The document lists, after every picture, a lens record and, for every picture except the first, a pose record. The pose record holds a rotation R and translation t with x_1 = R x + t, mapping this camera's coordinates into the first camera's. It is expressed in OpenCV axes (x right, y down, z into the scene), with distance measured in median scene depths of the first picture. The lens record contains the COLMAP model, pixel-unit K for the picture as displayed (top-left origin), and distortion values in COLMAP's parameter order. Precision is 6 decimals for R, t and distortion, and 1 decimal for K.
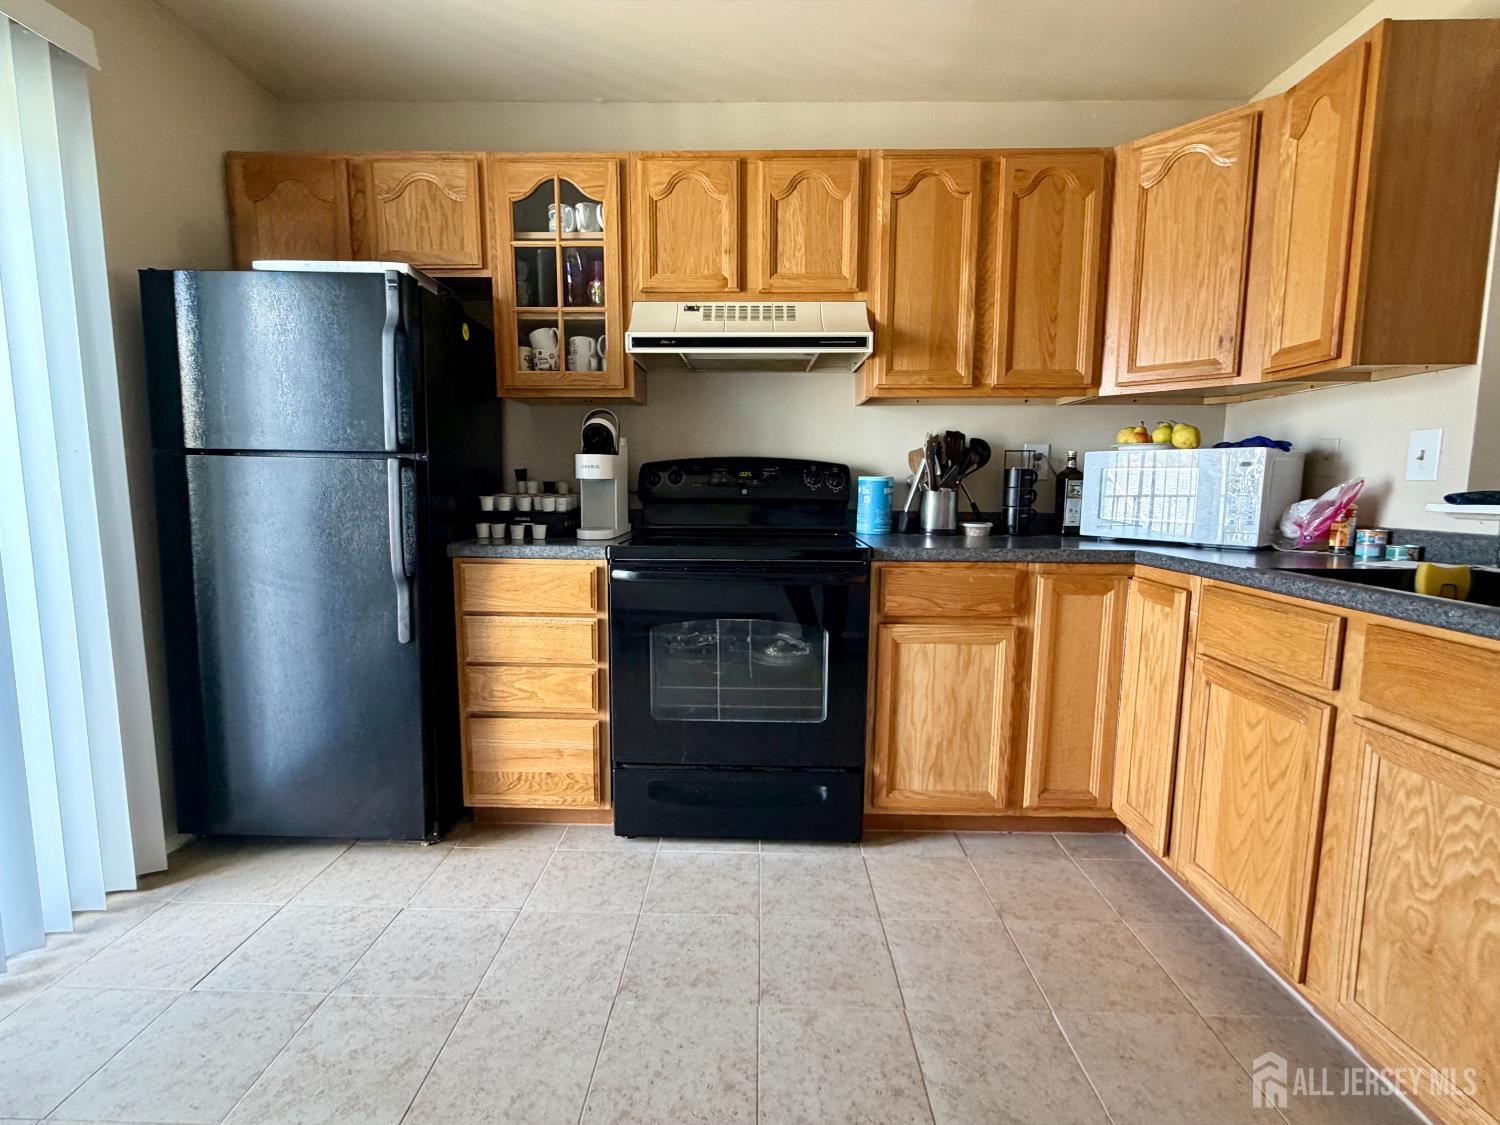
lens RADIAL K [[711.3, 0, 738.8], [0, 711.3, 562.4], [0, 0, 1]] dist [0.002032, 0.000324]
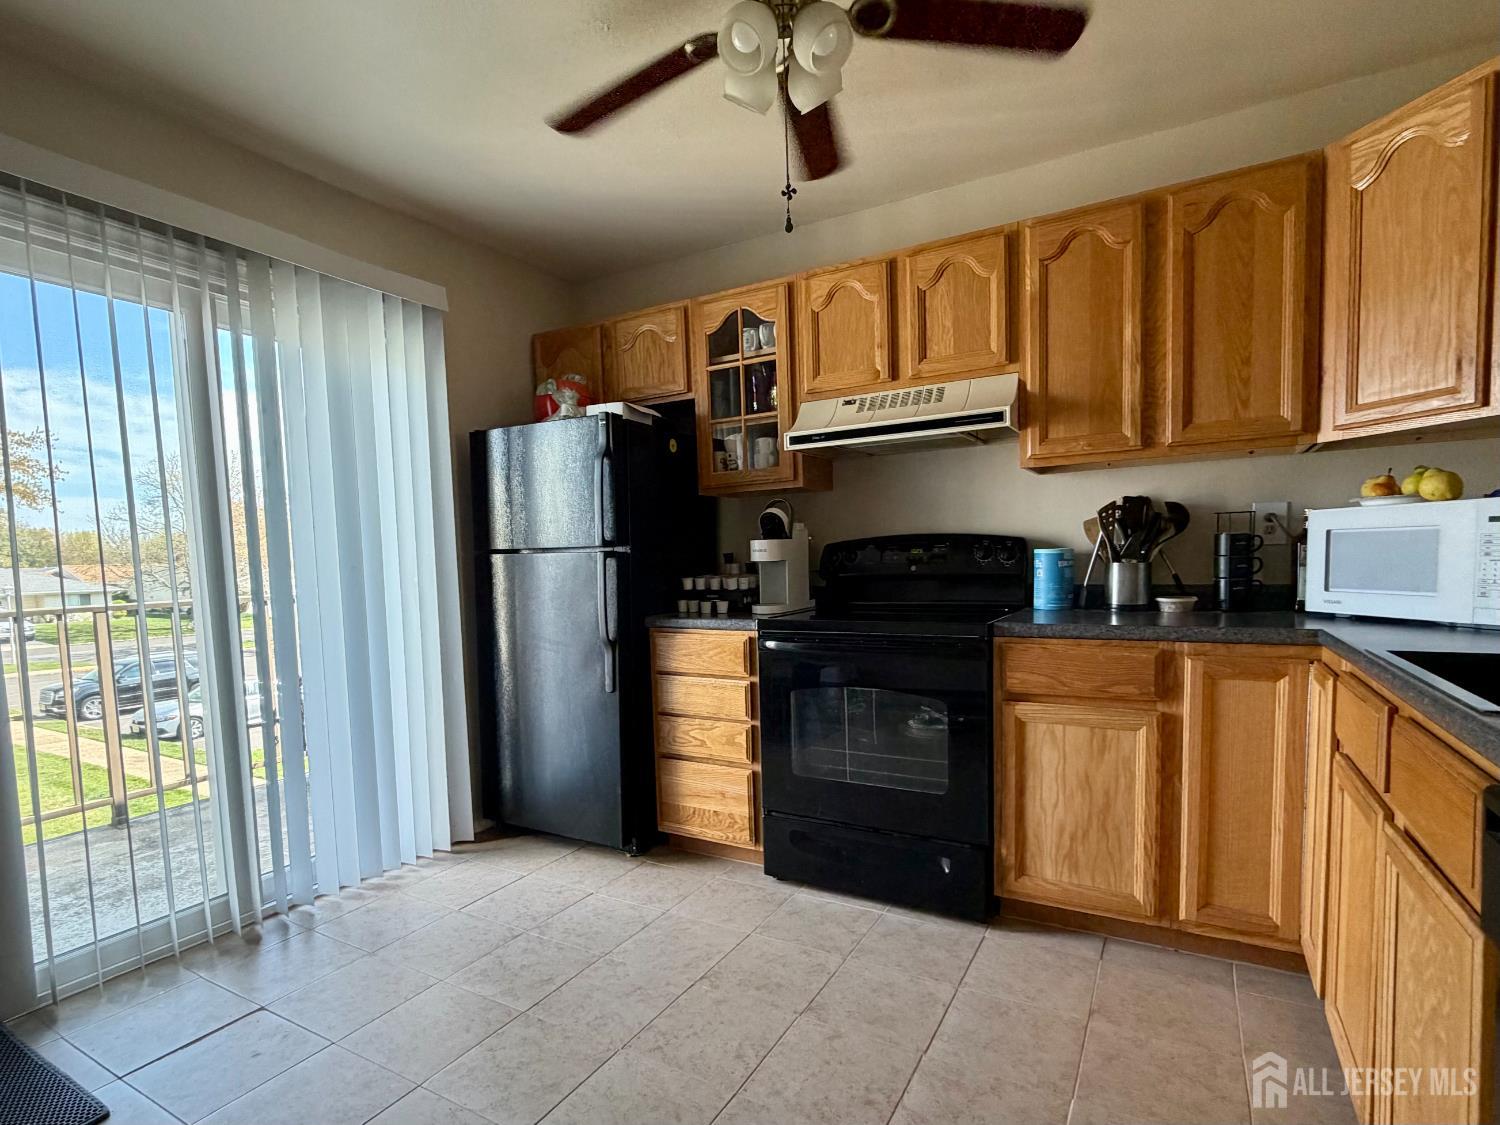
lens RADIAL K [[779.3, 0, 715.5], [0, 779.3, 612.9], [0, 0, 1]] dist [0.003071, -0.000488]
pose [[0.868008, 0.003913, -0.496535, 0.372345], [-0.022230, 0.999273, -0.030987, 0.007215], [0.496052, 0.037935, 0.867464, -0.133100]]
